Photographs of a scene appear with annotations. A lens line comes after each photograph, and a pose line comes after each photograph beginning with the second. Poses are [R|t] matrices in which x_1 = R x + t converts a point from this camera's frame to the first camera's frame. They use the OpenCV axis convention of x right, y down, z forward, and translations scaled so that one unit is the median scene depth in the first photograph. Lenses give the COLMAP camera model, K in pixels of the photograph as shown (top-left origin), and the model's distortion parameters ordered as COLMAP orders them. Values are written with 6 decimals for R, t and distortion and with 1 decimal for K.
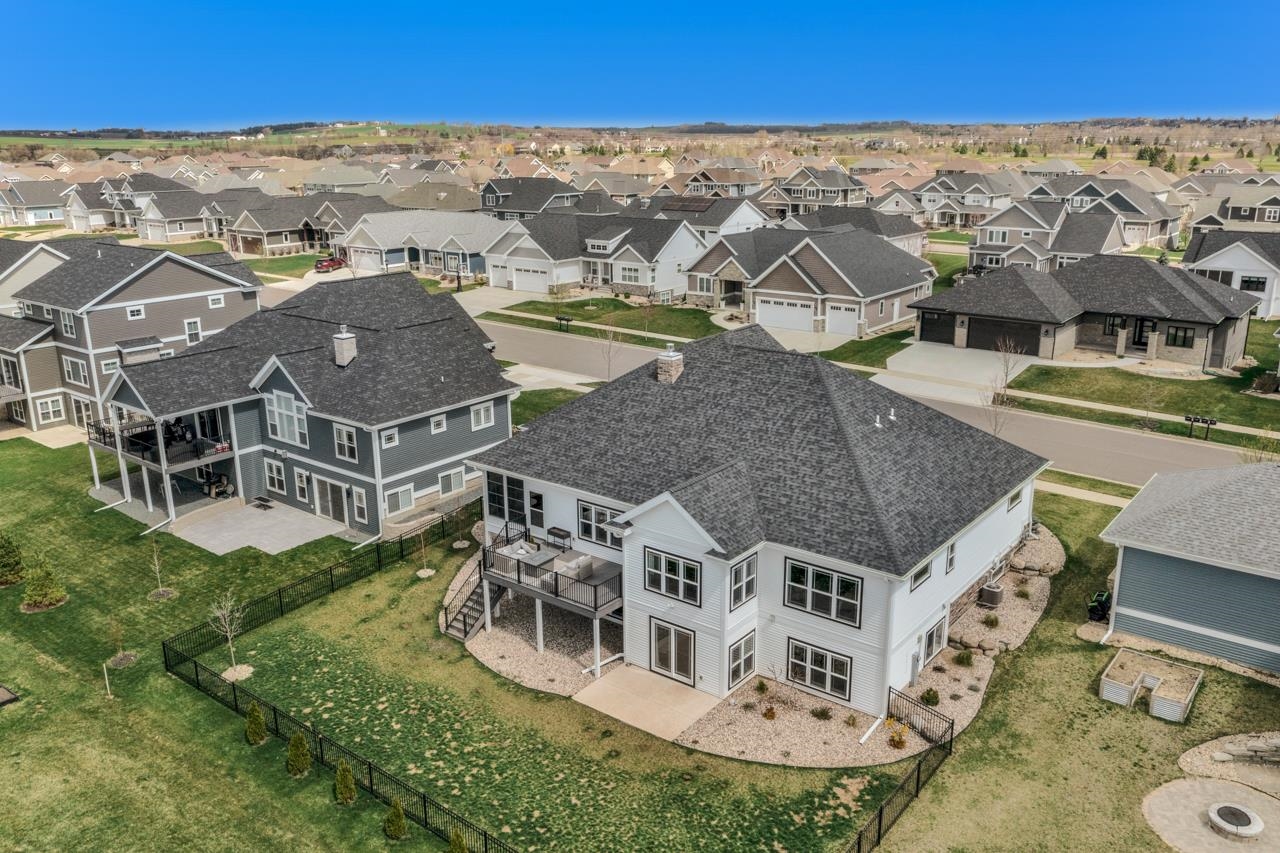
lens RADIAL K [[1020.4, 0, 635.5], [0, 1020.4, 431.2], [0, 0, 1]] dist [-0.001978, 0.011068]
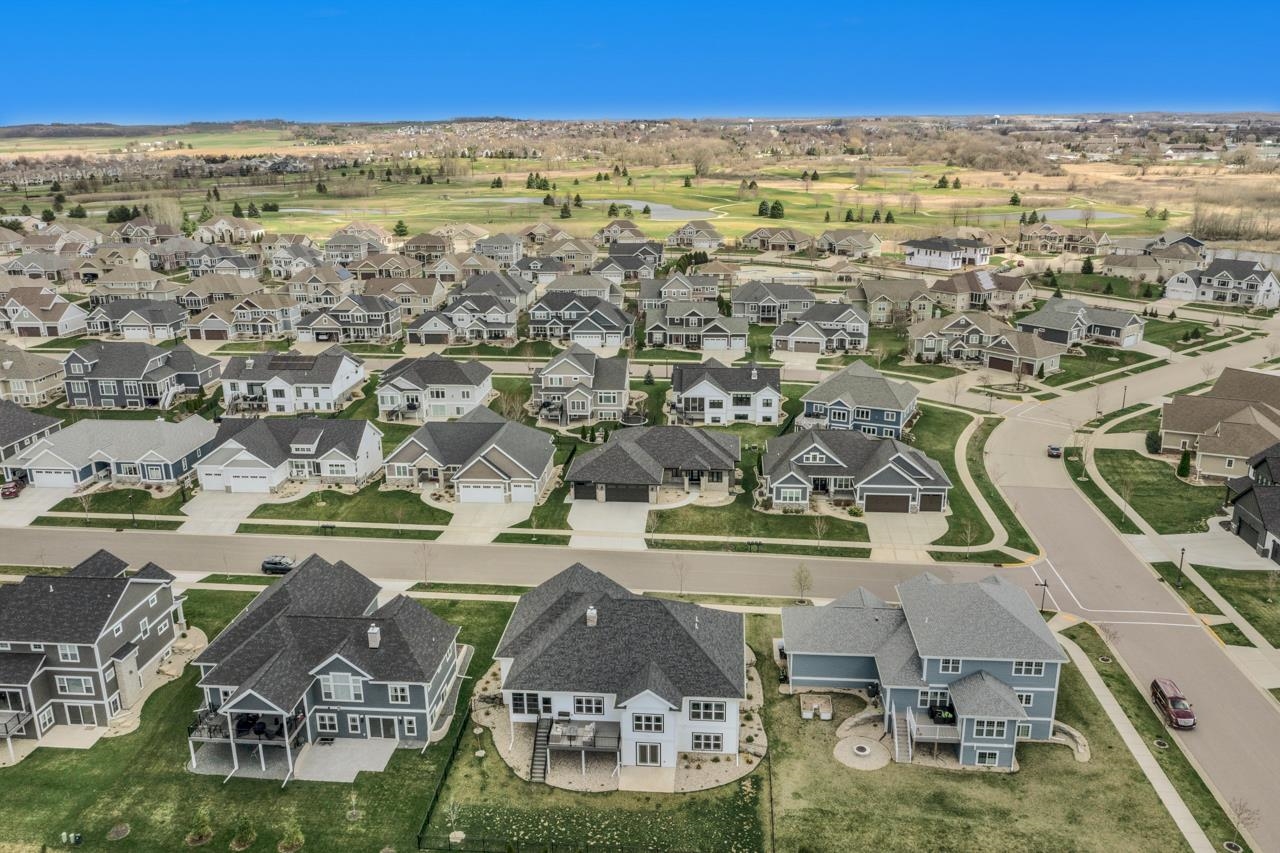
lens RADIAL K [[1020.4, 0, 637.2], [0, 1020.4, 433.7], [0, 0, 1]] dist [-0.001978, 0.011068]
pose [[0.837861, -0.164953, 0.520365, -0.790206], [0.159286, 0.985645, 0.055971, -0.465397], [-0.522127, 0.035991, 0.852108, -0.709827]]
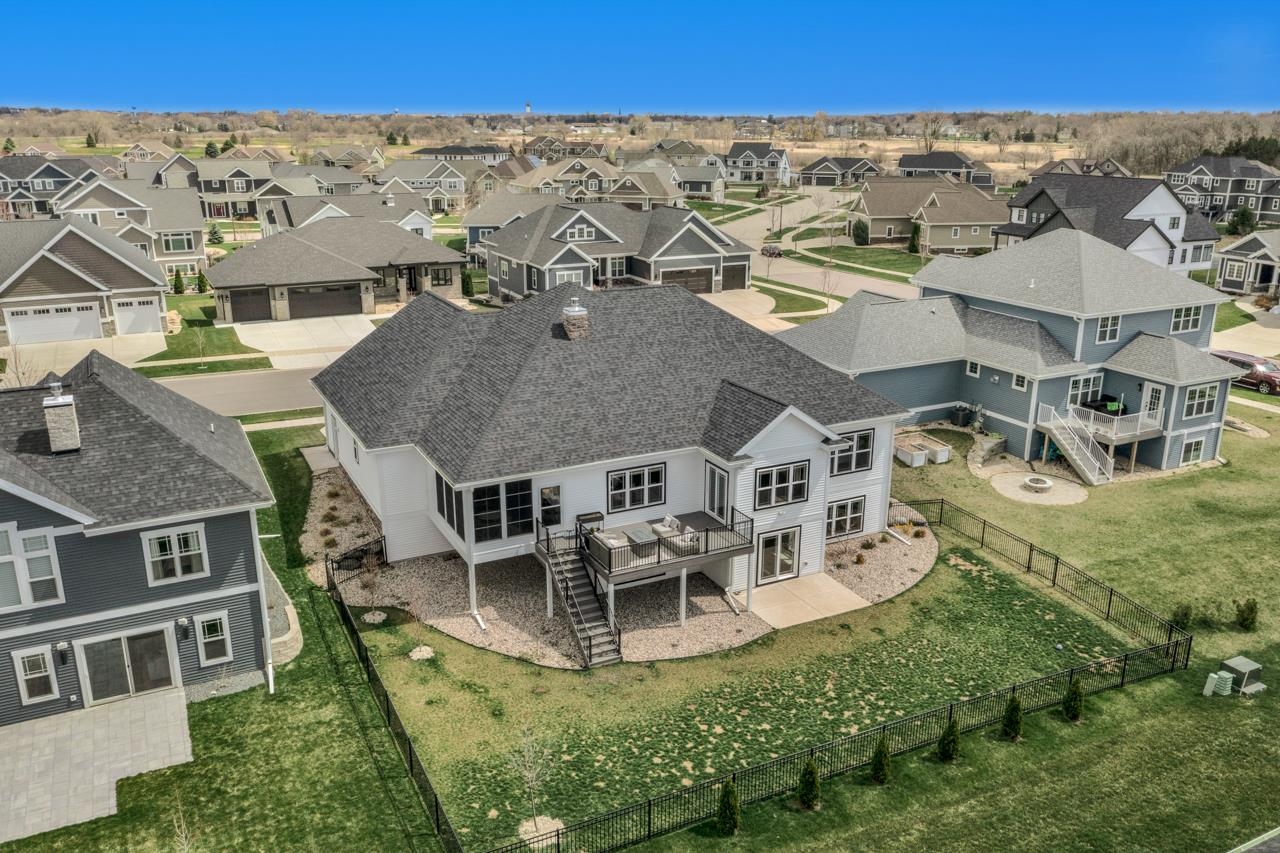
lens RADIAL K [[1020.4, 0, 635.9], [0, 1020.4, 428.3], [0, 0, 1]] dist [-0.001978, 0.011068]
pose [[0.423381, -0.257073, 0.868713, -0.709483], [0.250600, 0.954712, 0.160388, -0.095381], [-0.870602, 0.149794, 0.468630, 0.456437]]
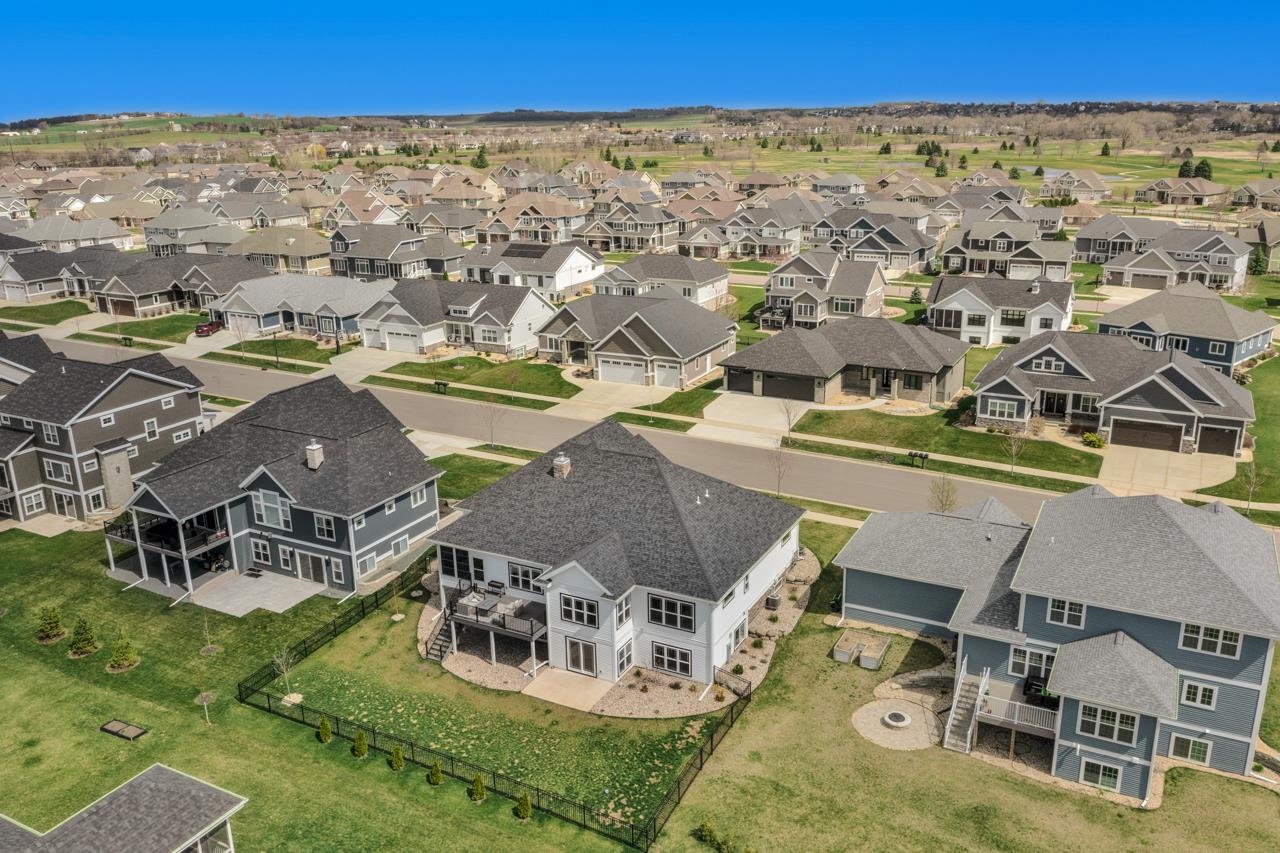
lens RADIAL K [[1020.4, 0, 635.9], [0, 1020.4, 430.9], [0, 0, 1]] dist [-0.001978, 0.011068]
pose [[0.984041, -0.061793, 0.166869, -0.094239], [0.059356, 0.998045, 0.019560, -0.123613], [-0.167751, -0.009343, 0.985785, -0.443198]]
